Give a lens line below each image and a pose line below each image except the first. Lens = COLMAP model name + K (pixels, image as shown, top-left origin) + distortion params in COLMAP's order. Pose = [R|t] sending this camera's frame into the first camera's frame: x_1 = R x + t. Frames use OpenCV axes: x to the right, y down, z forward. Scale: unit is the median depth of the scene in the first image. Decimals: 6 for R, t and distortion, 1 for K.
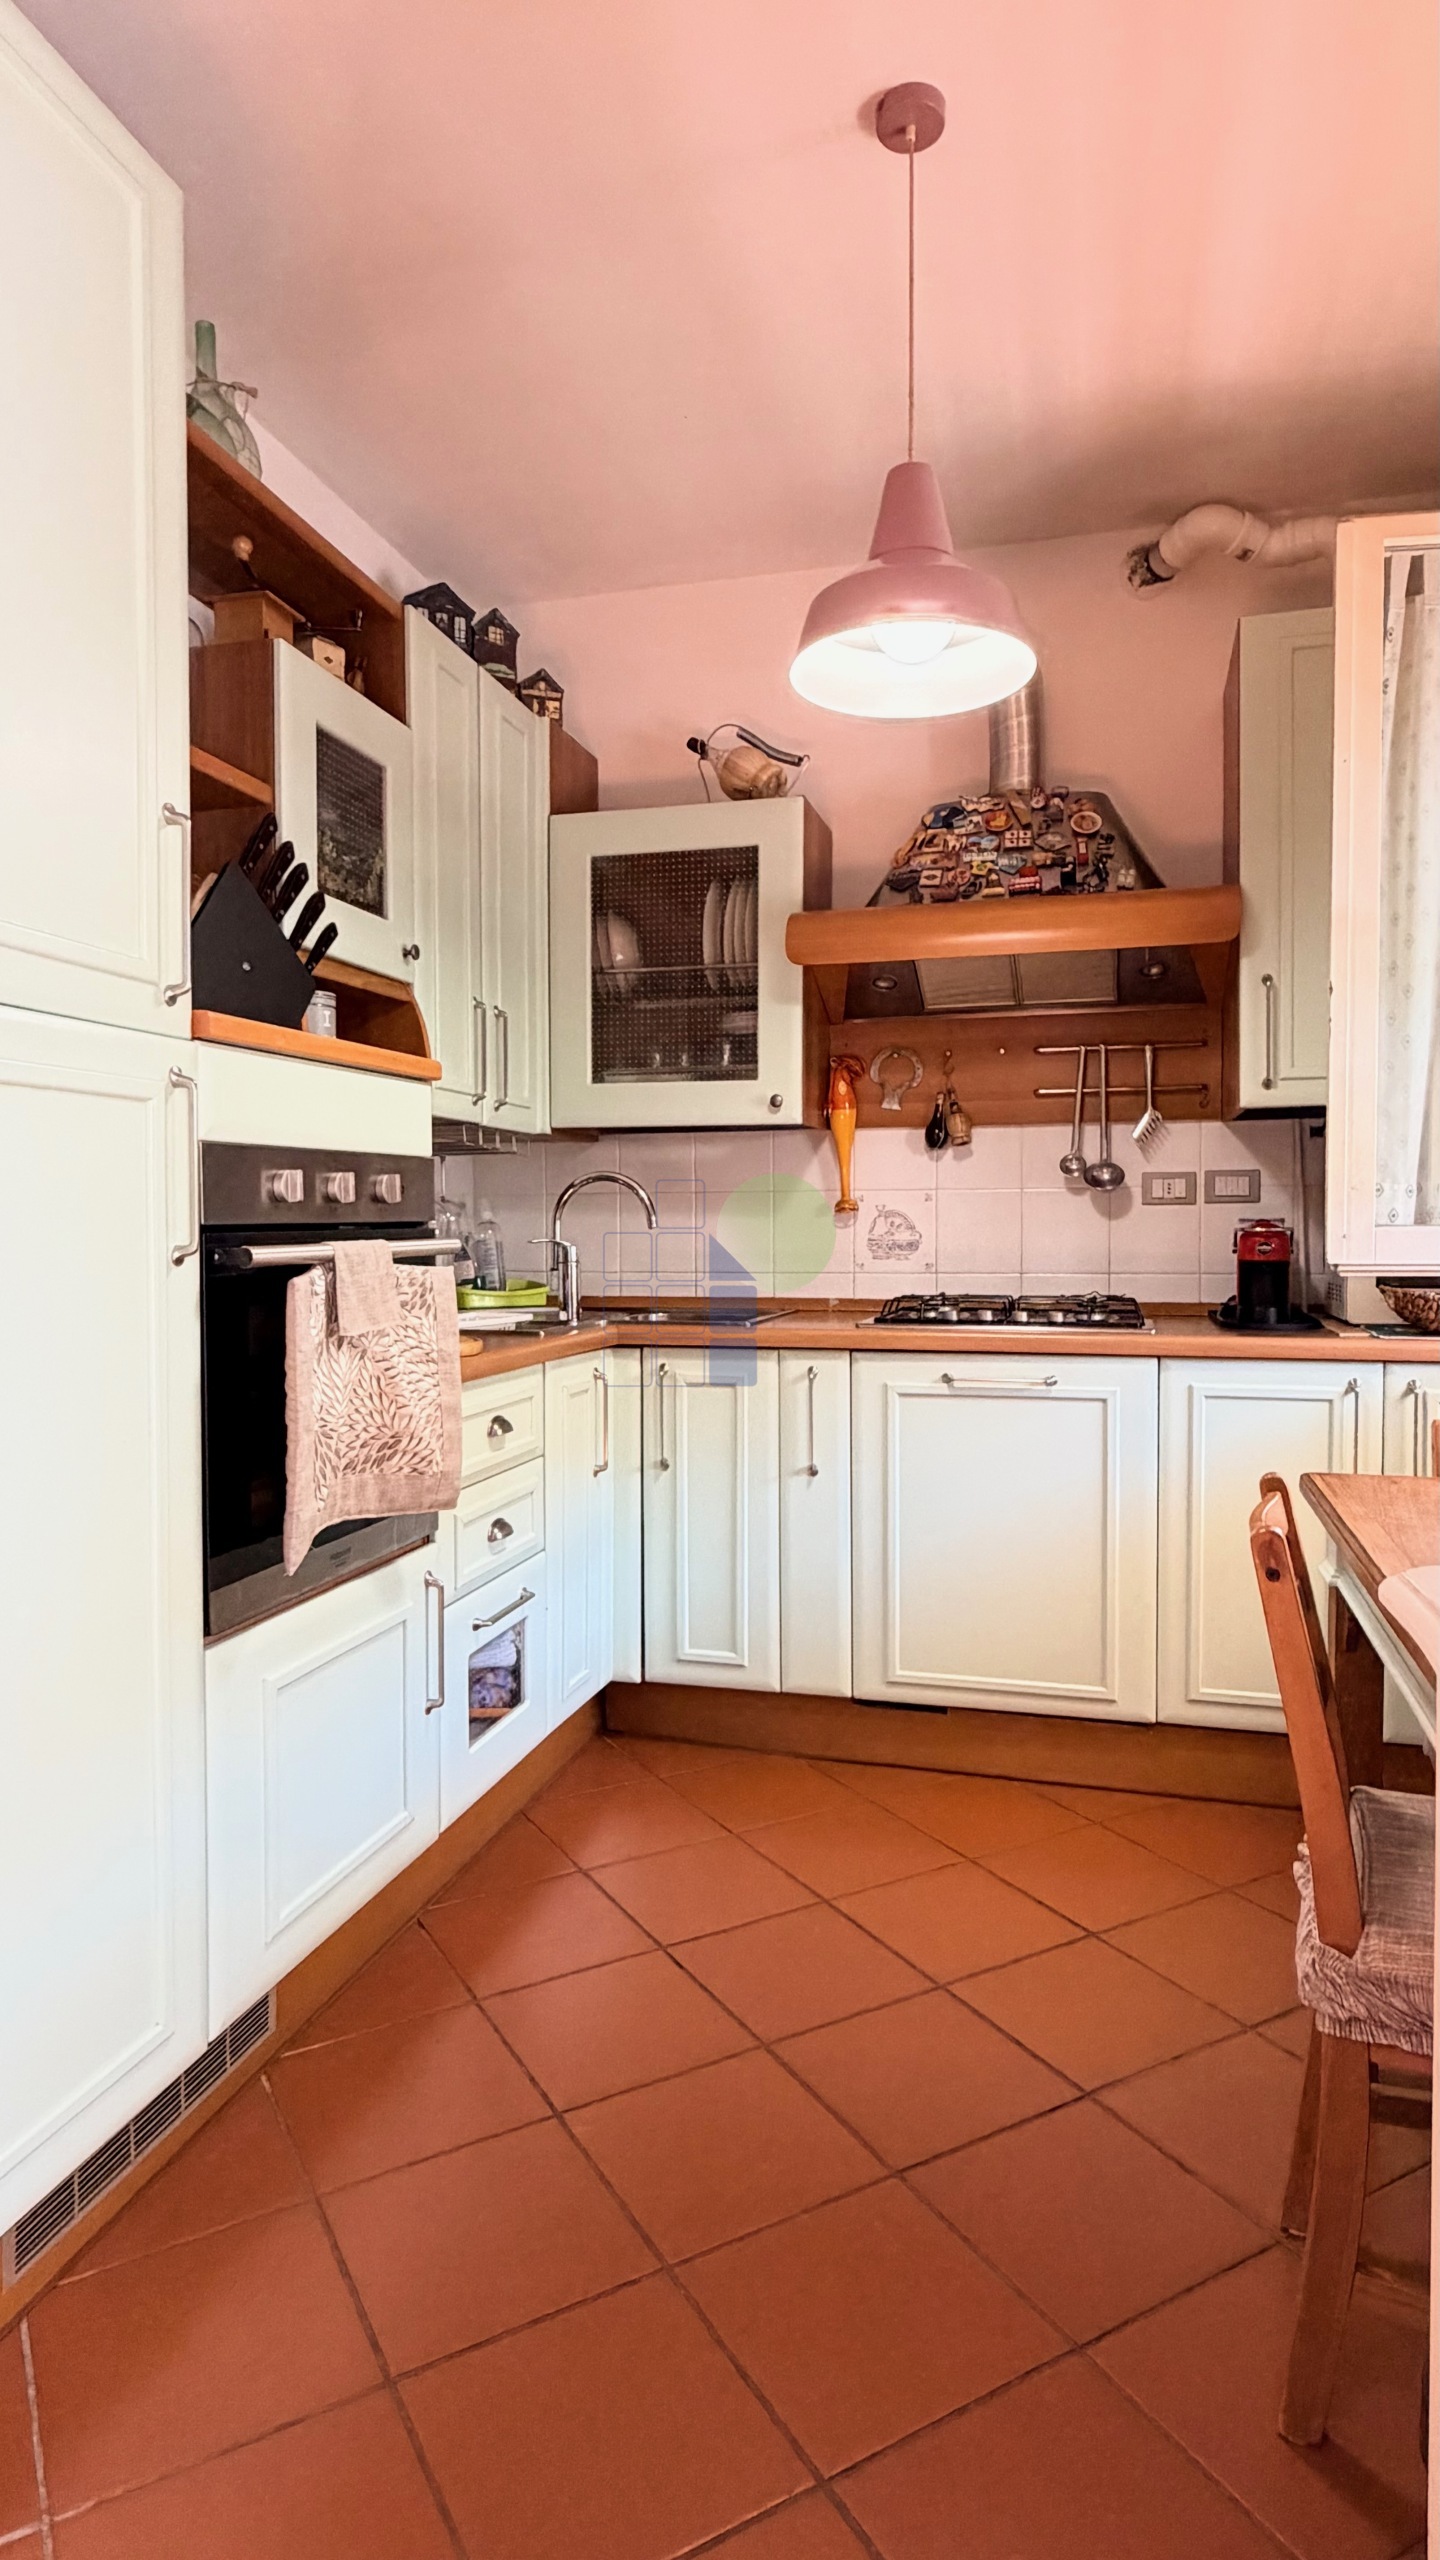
lens RADIAL K [[1470.7, 0, 715.9], [0, 1470.7, 1278.5], [0, 0, 1]] dist [-0.008089, -0.003406]
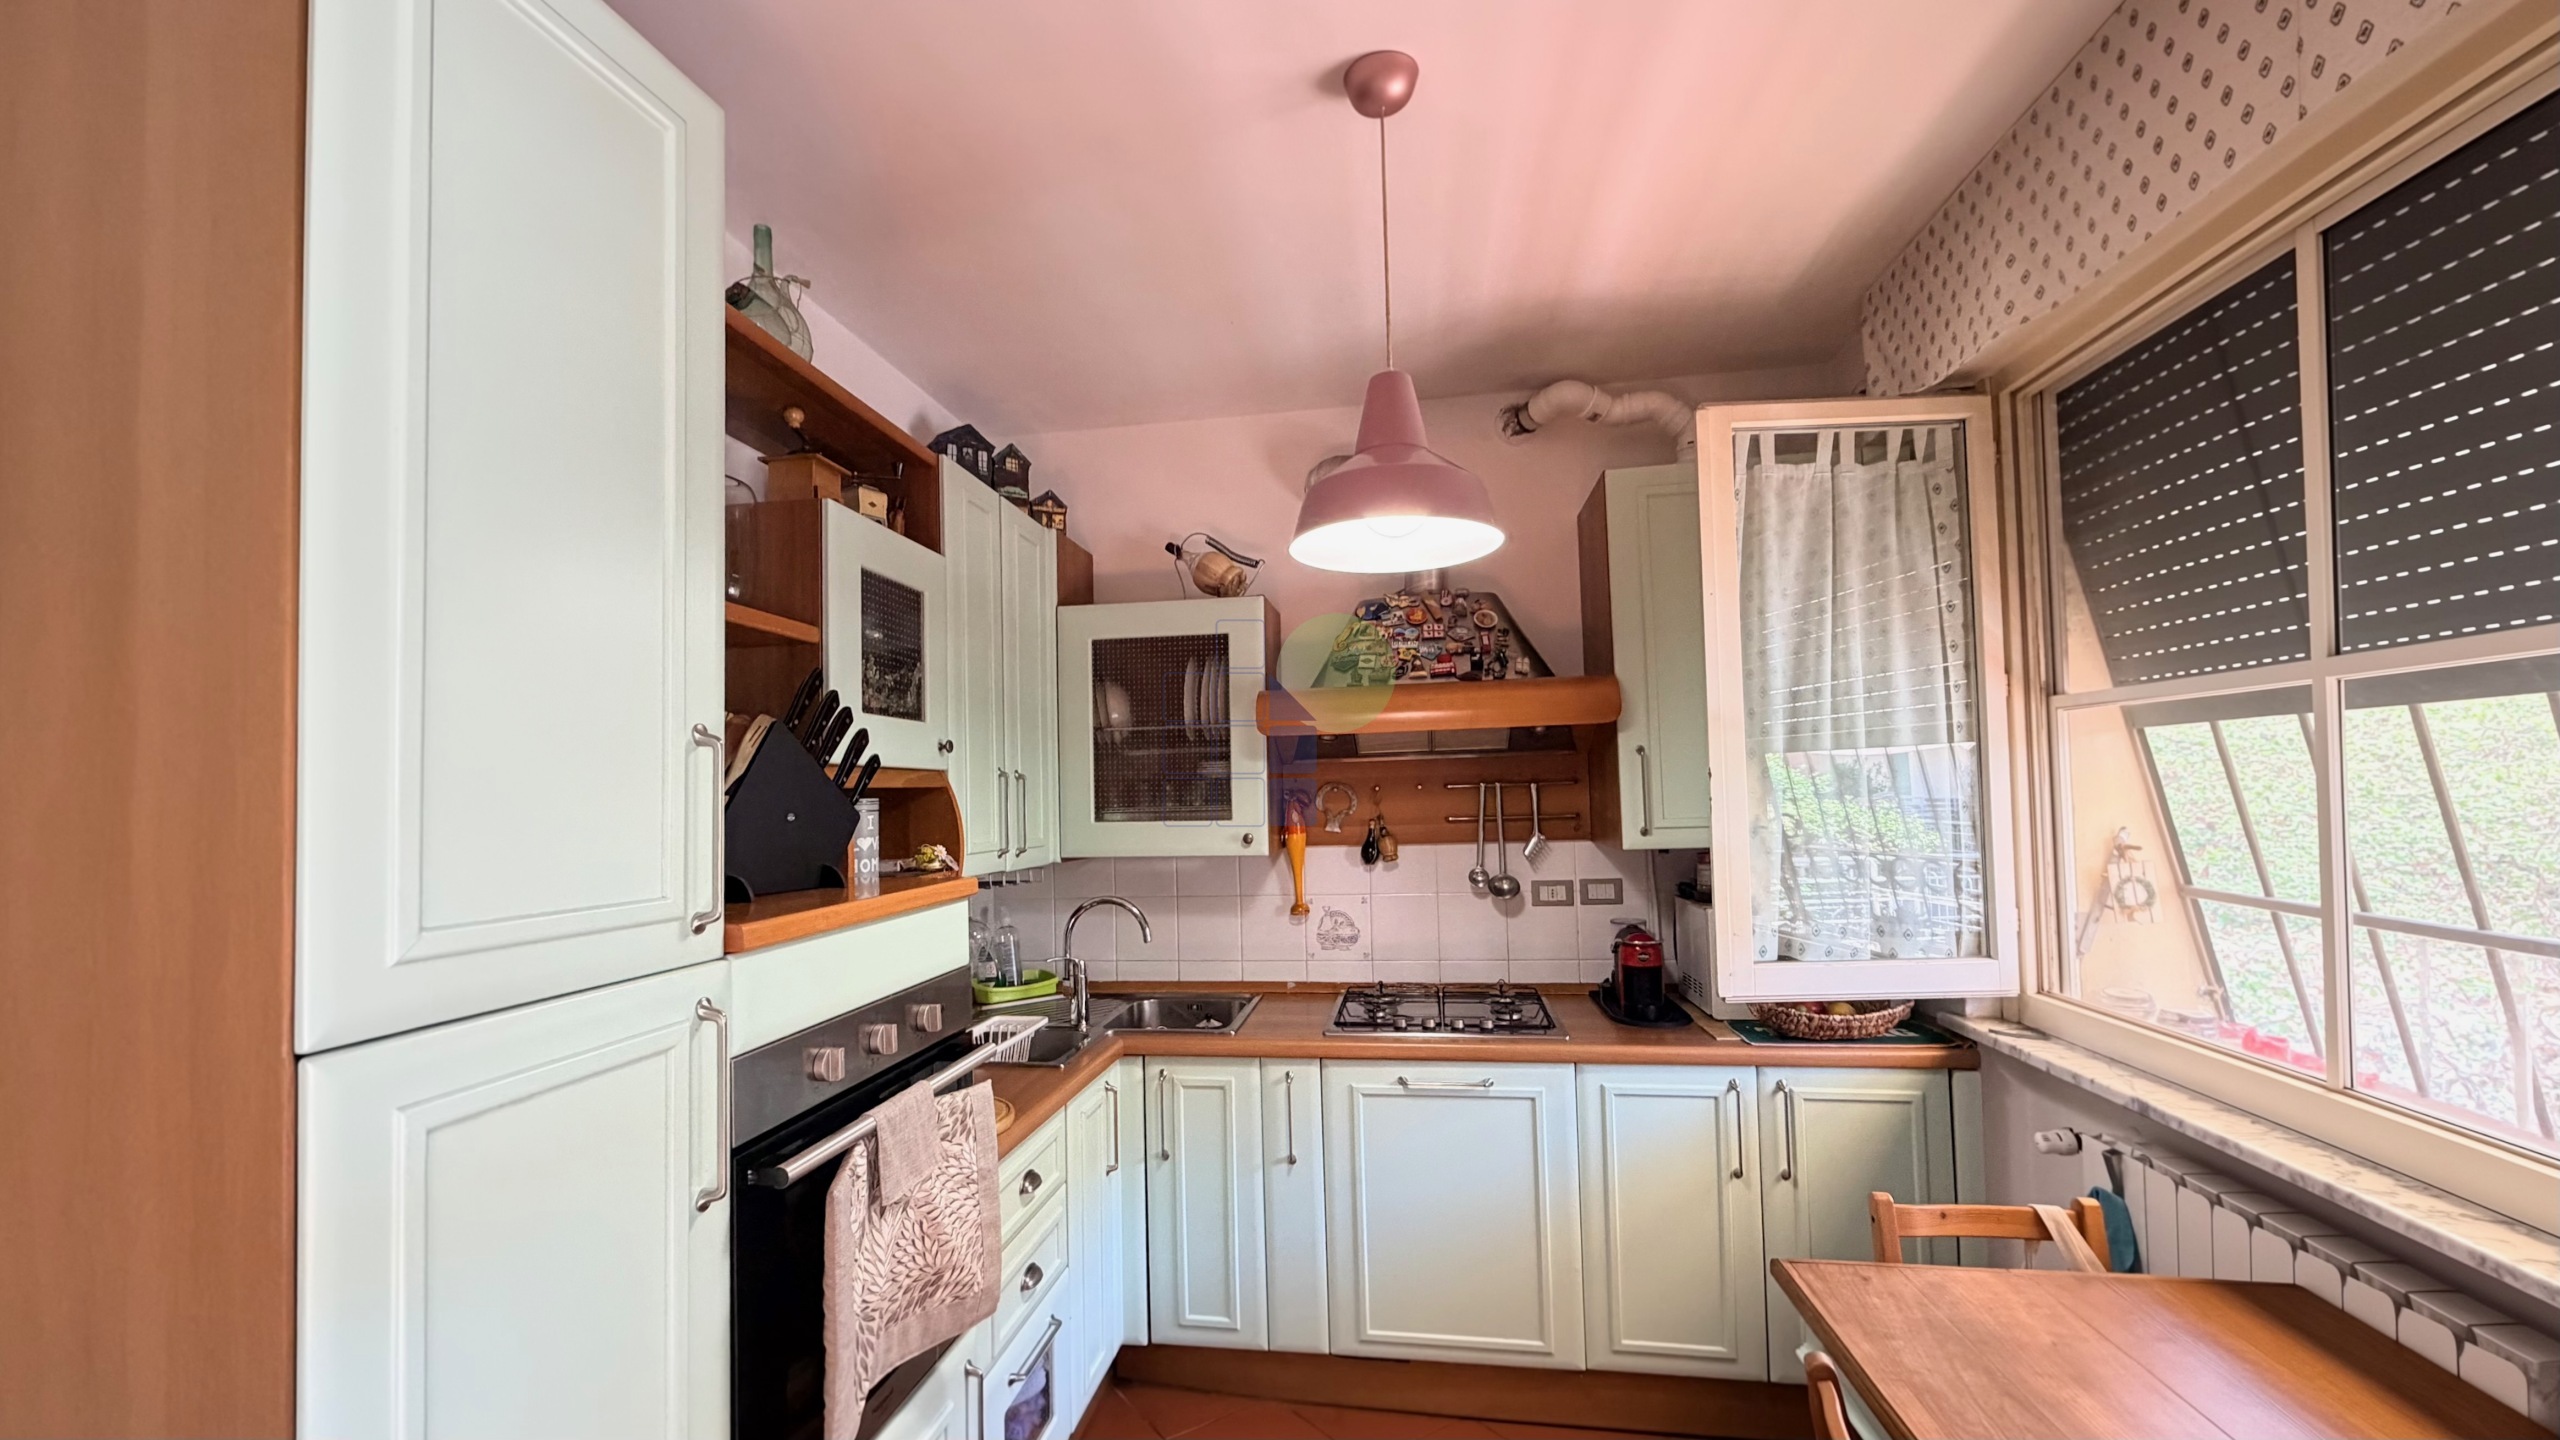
lens RADIAL K [[1010.1, 0, 1256.9], [0, 1010.1, 760.7], [0, 0, 1]] dist [-0.006255, 0.000158]
pose [[0.994362, -0.018592, 0.104393, -0.042701], [0.026740, 0.996656, -0.077211, -0.132383], [-0.102608, 0.079567, 0.991534, 0.168829]]
